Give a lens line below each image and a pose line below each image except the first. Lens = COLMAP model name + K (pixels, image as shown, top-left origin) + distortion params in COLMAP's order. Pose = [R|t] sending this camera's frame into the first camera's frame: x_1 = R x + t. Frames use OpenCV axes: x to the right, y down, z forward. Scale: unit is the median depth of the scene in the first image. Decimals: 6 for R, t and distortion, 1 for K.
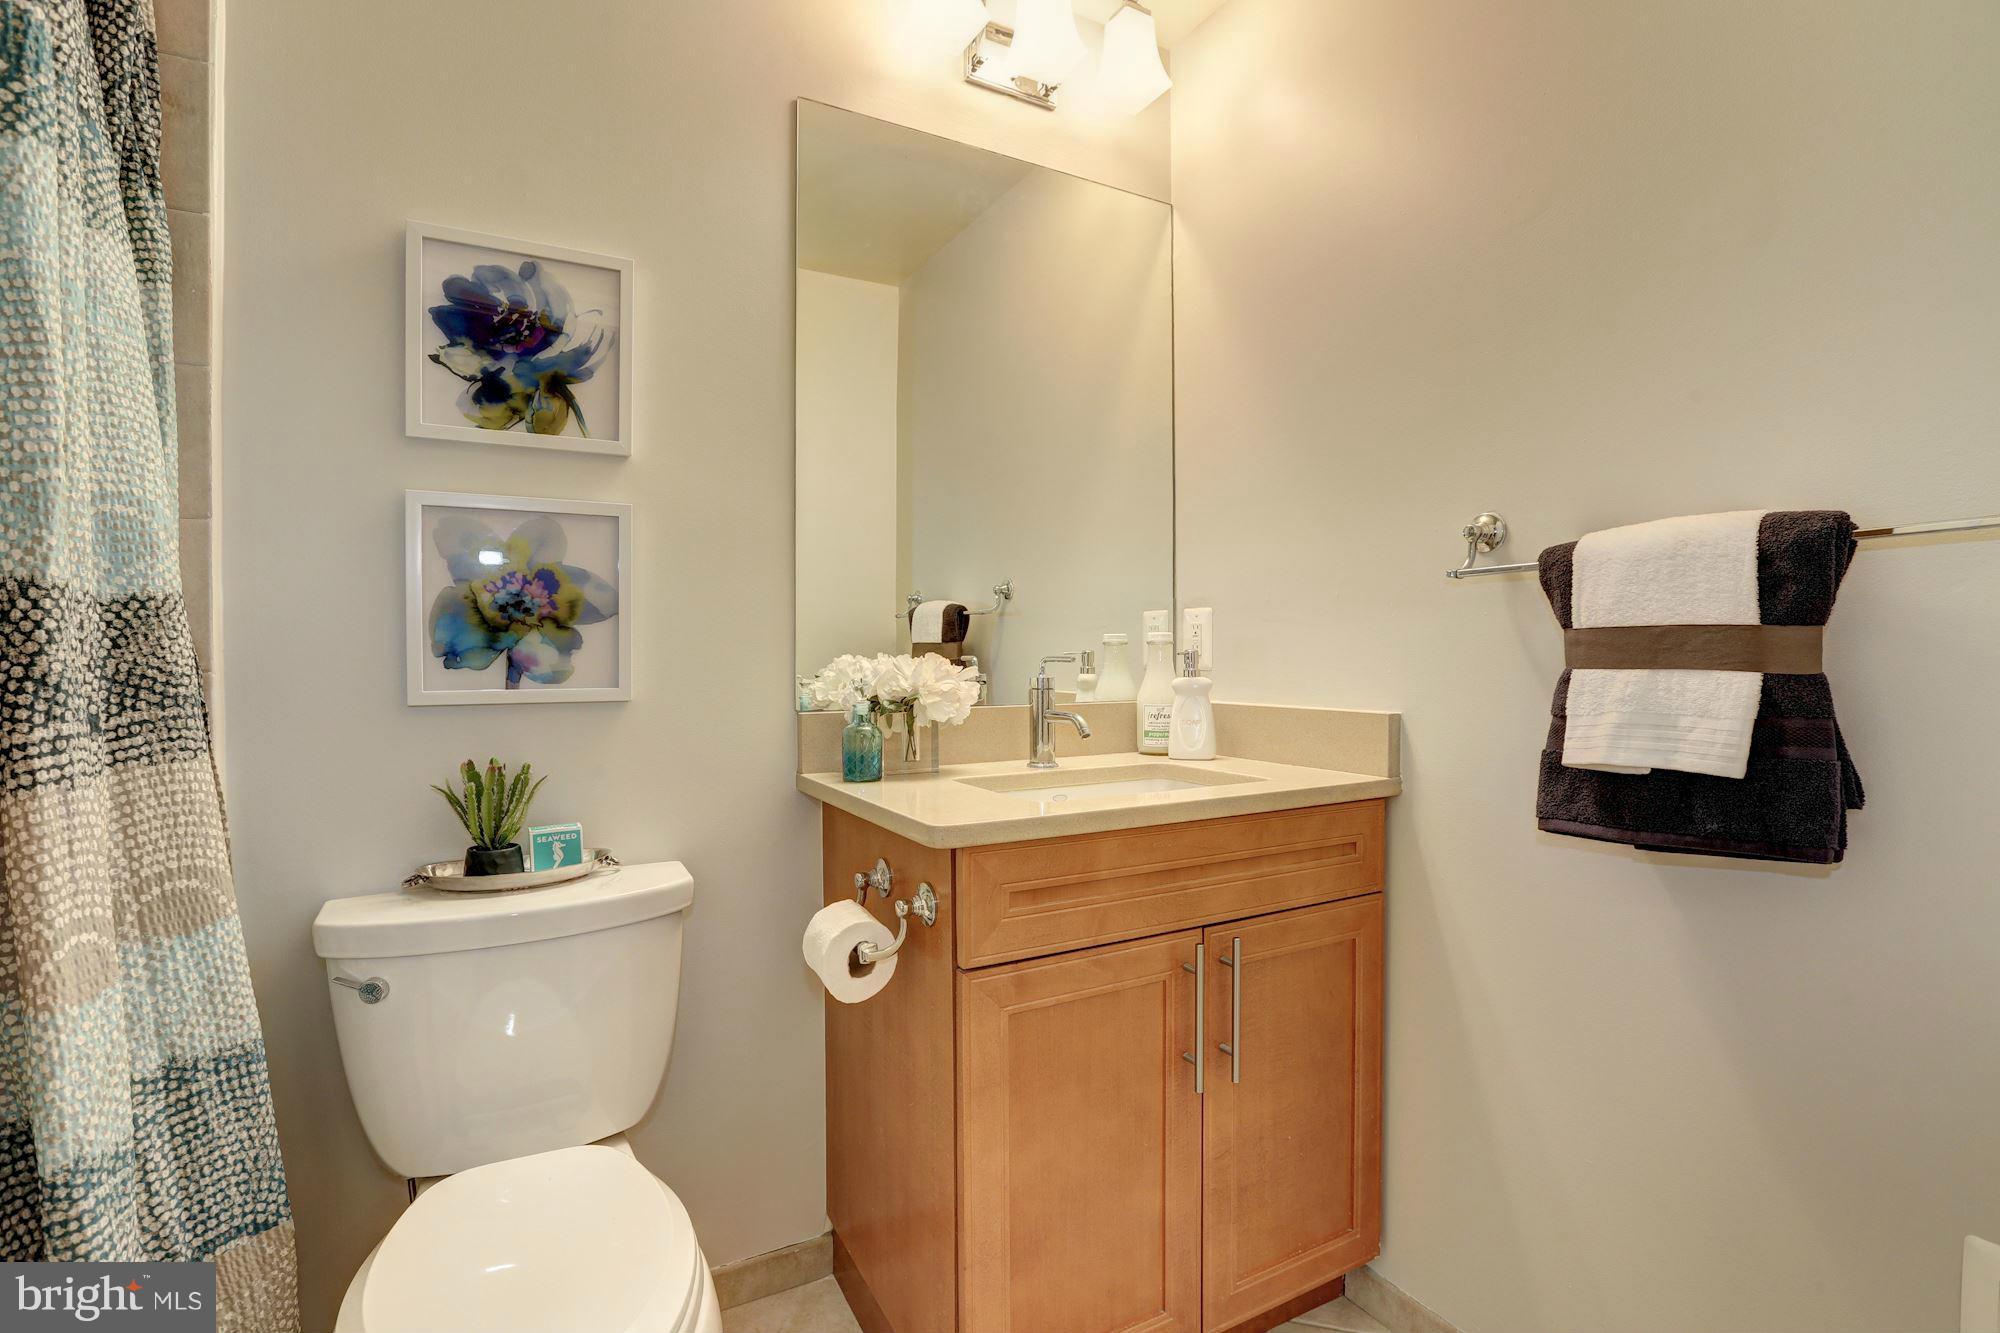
lens RADIAL K [[928.0, 0, 995.9], [0, 928.0, 657.6], [0, 0, 1]] dist [-0.052393, 0.019126]
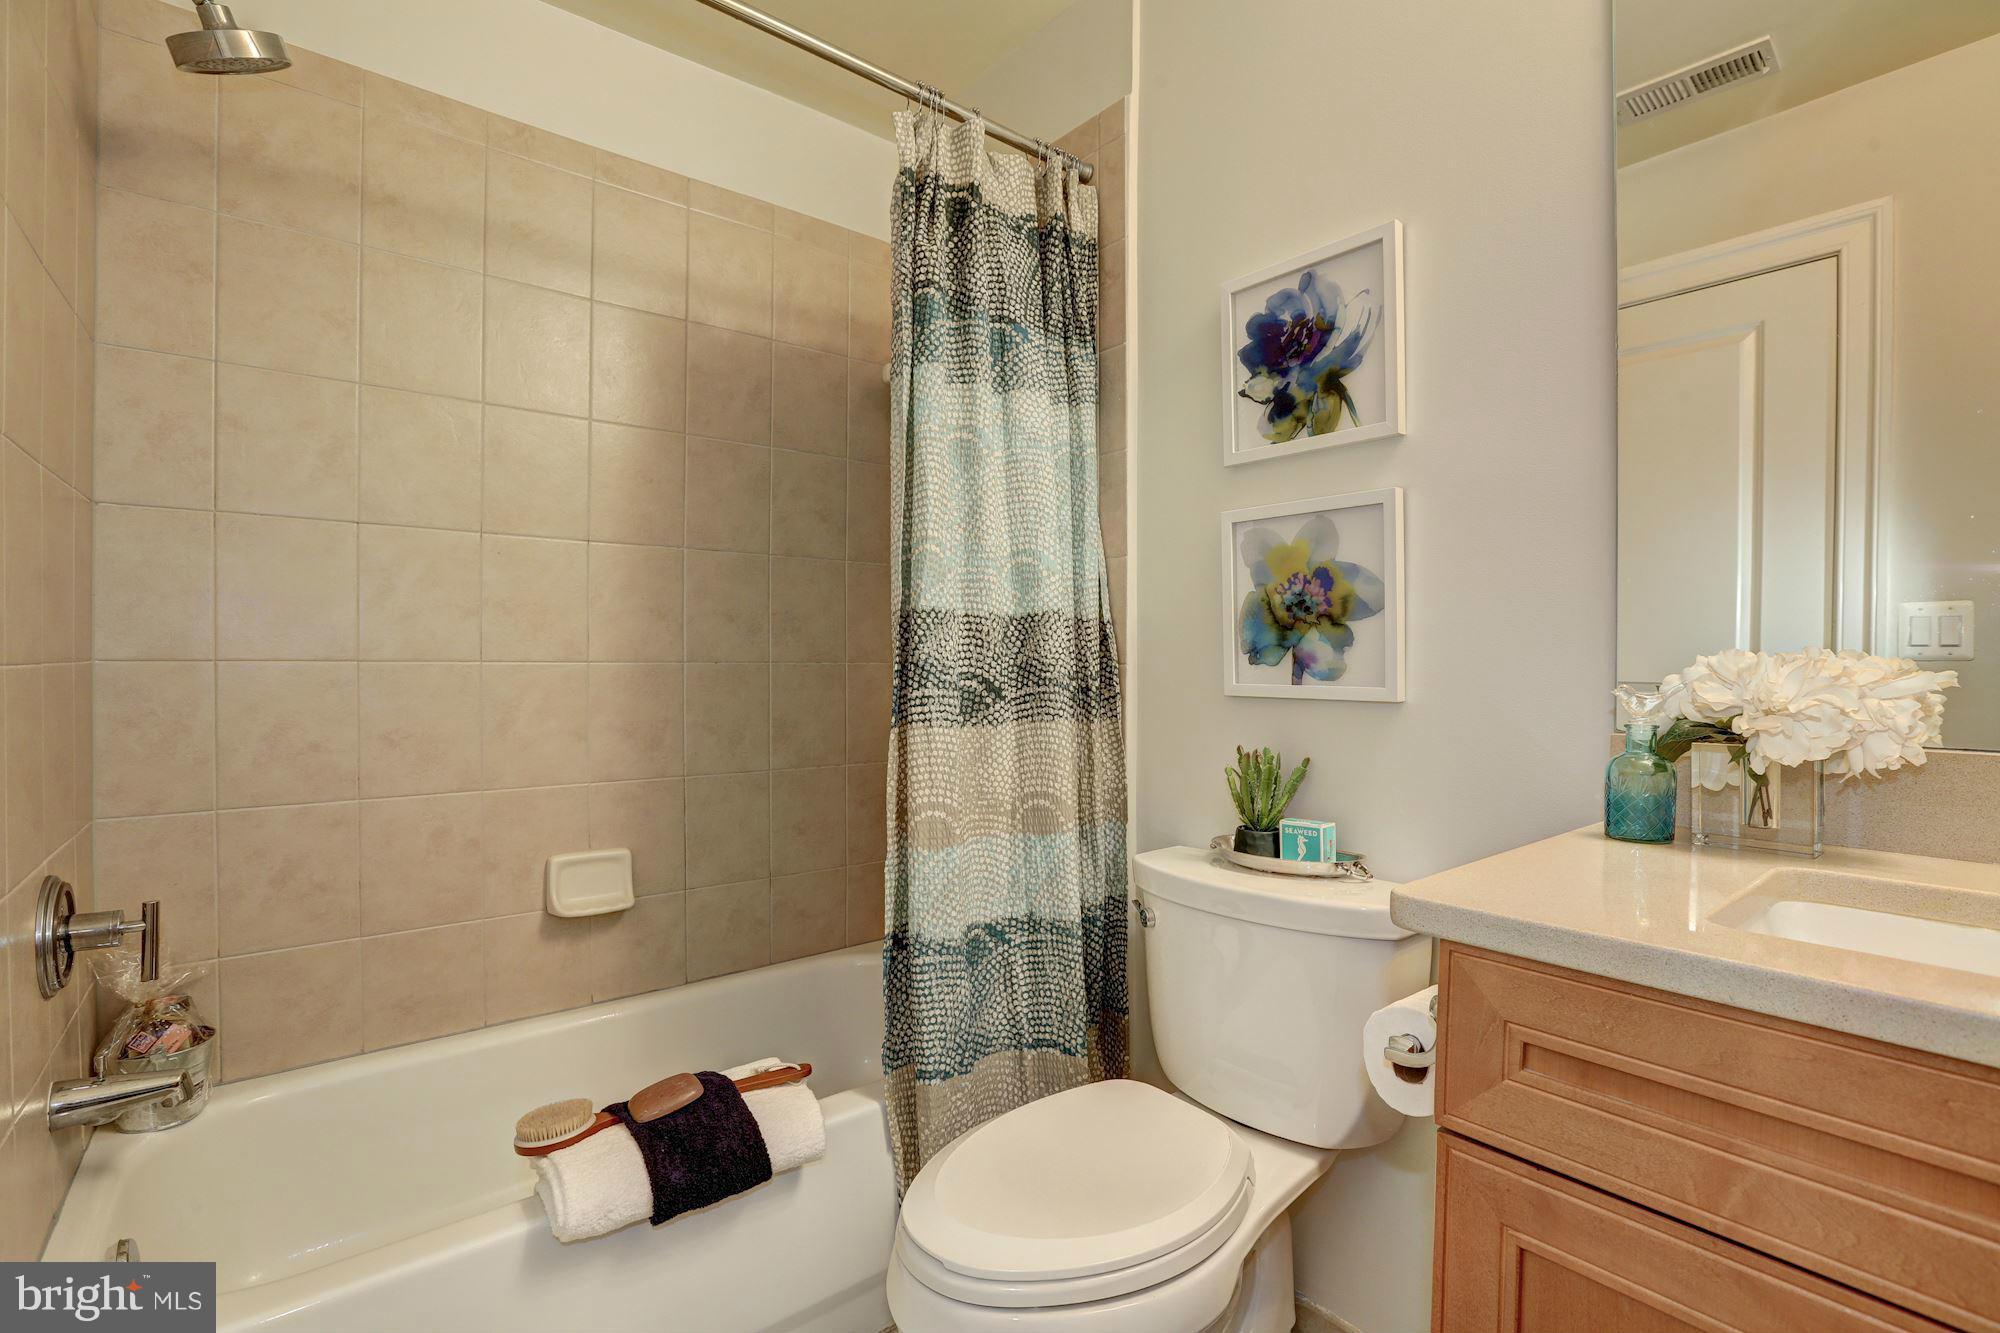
lens RADIAL K [[910.3, 0, 1002.2], [0, 910.3, 666.9], [0, 0, 1]] dist [-0.055262, 0.000064]
pose [[0.183001, 0.009612, -0.983066, 0.438823], [-0.008831, 0.999928, 0.008133, 0.008737], [0.983073, 0.007193, 0.183073, 0.486167]]
